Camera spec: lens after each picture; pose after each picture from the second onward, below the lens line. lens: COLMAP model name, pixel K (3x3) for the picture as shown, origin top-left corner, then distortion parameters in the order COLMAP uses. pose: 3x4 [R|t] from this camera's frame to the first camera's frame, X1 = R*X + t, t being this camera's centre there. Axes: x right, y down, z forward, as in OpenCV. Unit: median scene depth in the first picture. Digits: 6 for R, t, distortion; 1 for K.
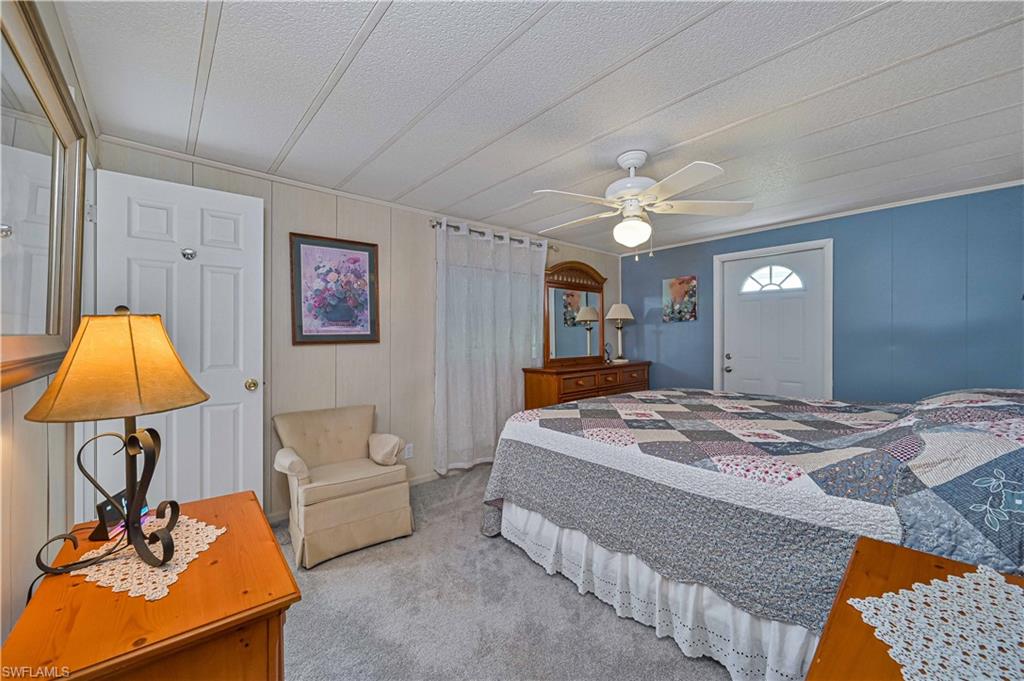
lens RADIAL K [[411.3, 0, 515.7], [0, 411.3, 342.4], [0, 0, 1]] dist [-0.001228, 0.000008]
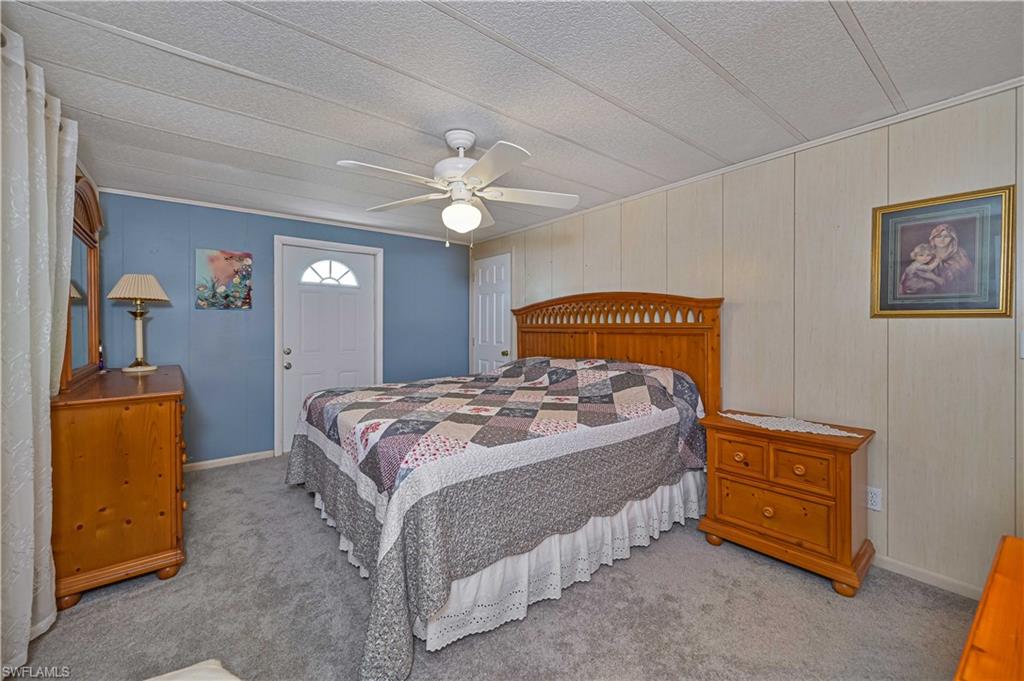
lens RADIAL K [[411.3, 0, 514.7], [0, 411.3, 329.6], [0, 0, 1]] dist [-0.001228, 0.000008]
pose [[0.037033, 0.003534, 0.999308, -0.386248], [0.009499, 0.999947, -0.003889, -0.005630], [-0.999269, 0.009636, 0.036998, 0.509268]]
